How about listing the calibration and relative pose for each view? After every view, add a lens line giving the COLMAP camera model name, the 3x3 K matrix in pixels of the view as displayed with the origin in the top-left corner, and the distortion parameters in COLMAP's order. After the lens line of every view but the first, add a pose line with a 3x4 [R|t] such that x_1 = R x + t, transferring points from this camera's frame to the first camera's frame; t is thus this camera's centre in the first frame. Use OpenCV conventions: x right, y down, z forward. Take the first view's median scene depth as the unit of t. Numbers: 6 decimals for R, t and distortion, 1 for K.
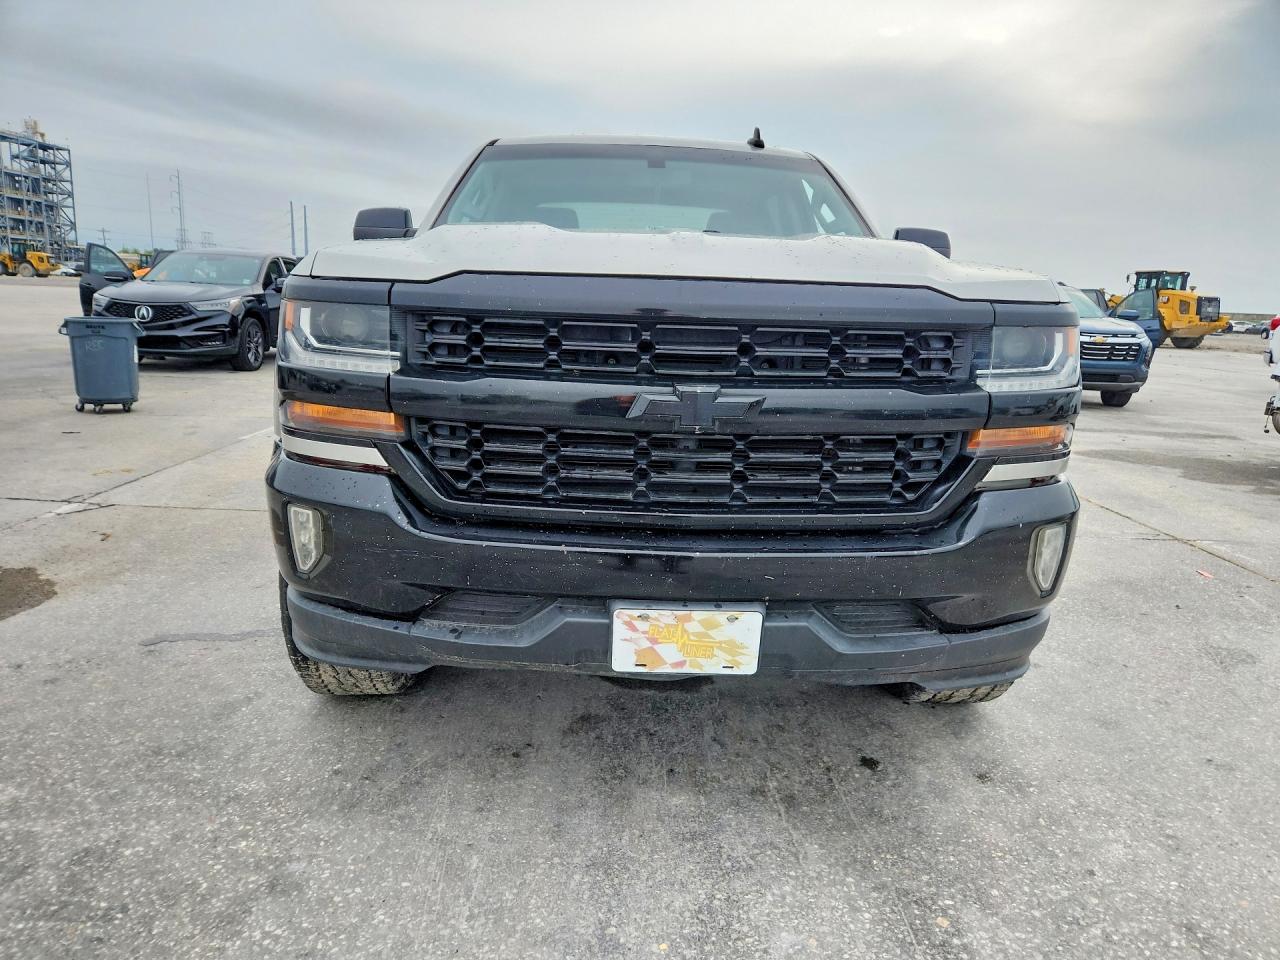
lens RADIAL K [[862.6, 0, 638.5], [0, 862.6, 483.1], [0, 0, 1]] dist [0.056421, -0.047829]
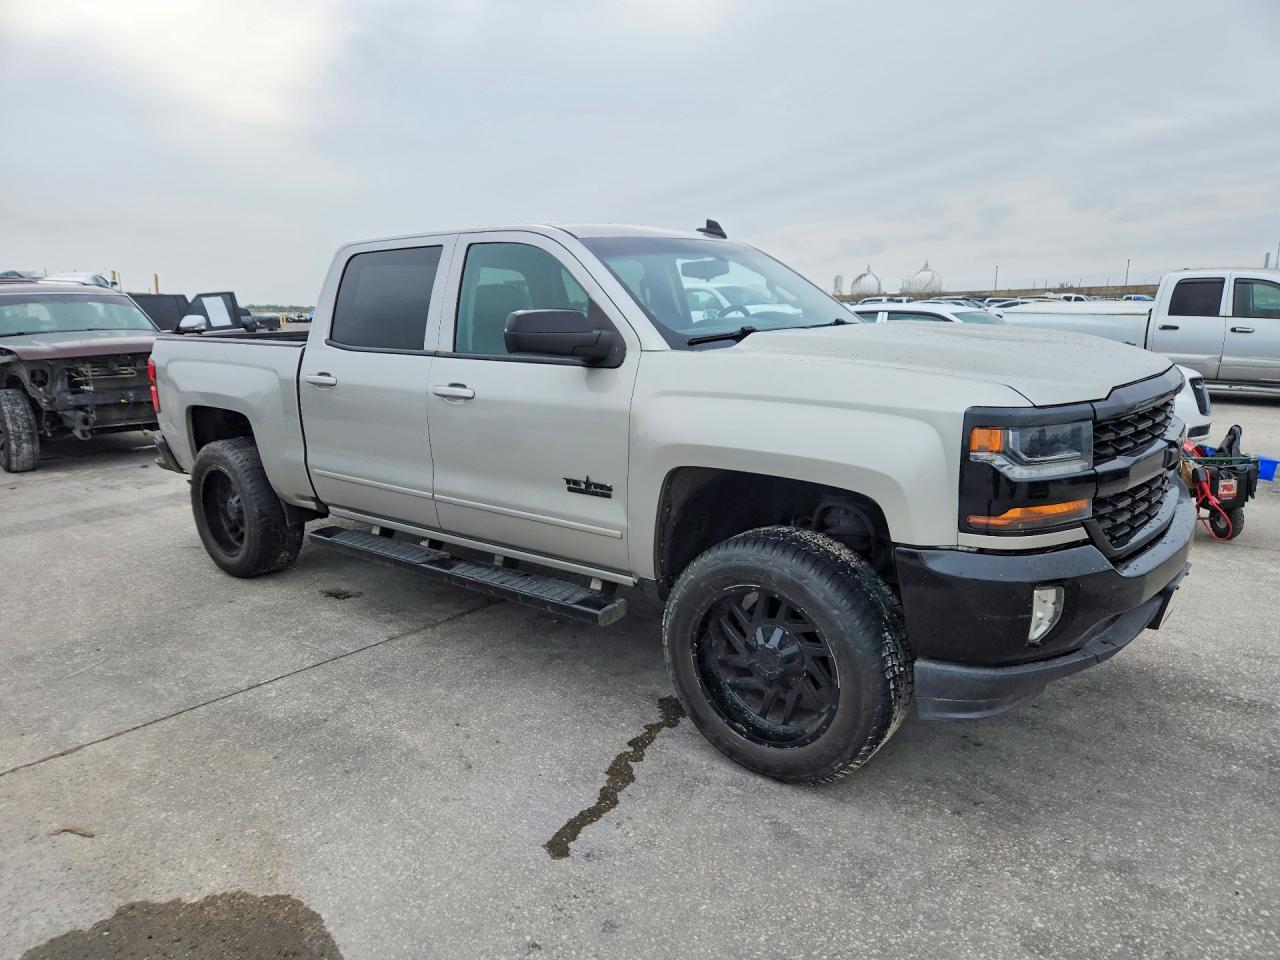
lens RADIAL K [[862.6, 0, 637.8], [0, 862.6, 490.2], [0, 0, 1]] dist [0.056421, -0.047829]
pose [[0.649071, -0.199280, 0.734162, -1.645114], [0.188396, 0.977124, 0.098669, -0.340901], [-0.737030, 0.074270, 0.671767, 0.579623]]
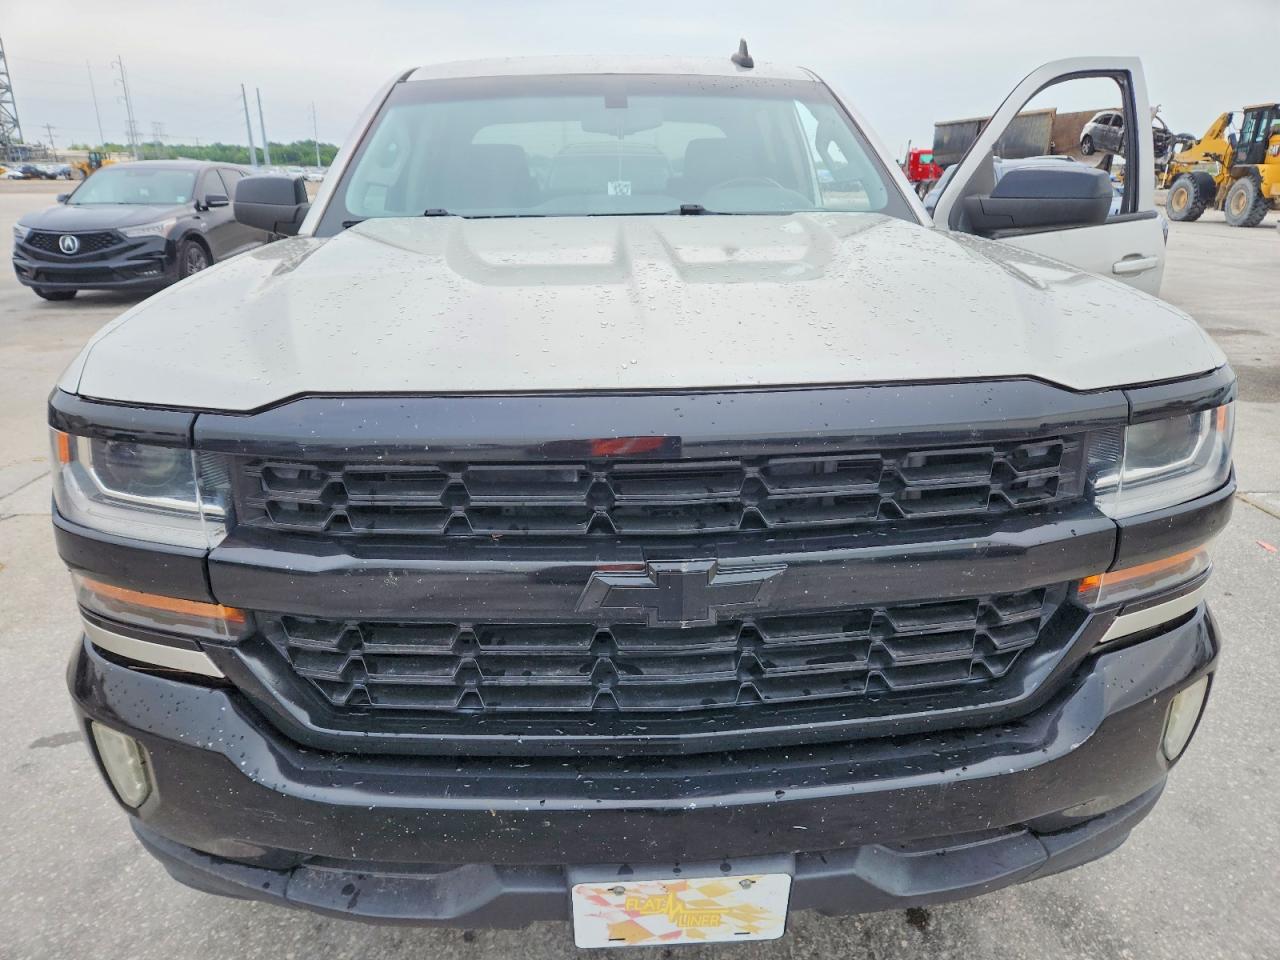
lens RADIAL K [[862.6, 0, 639.1], [0, 862.6, 480.6], [0, 0, 1]] dist [0.056421, -0.047829]
pose [[0.998758, -0.048872, 0.009724, 0.030231], [0.047227, 0.990631, 0.128142, -0.233061], [-0.015896, -0.127524, 0.991708, 0.333291]]
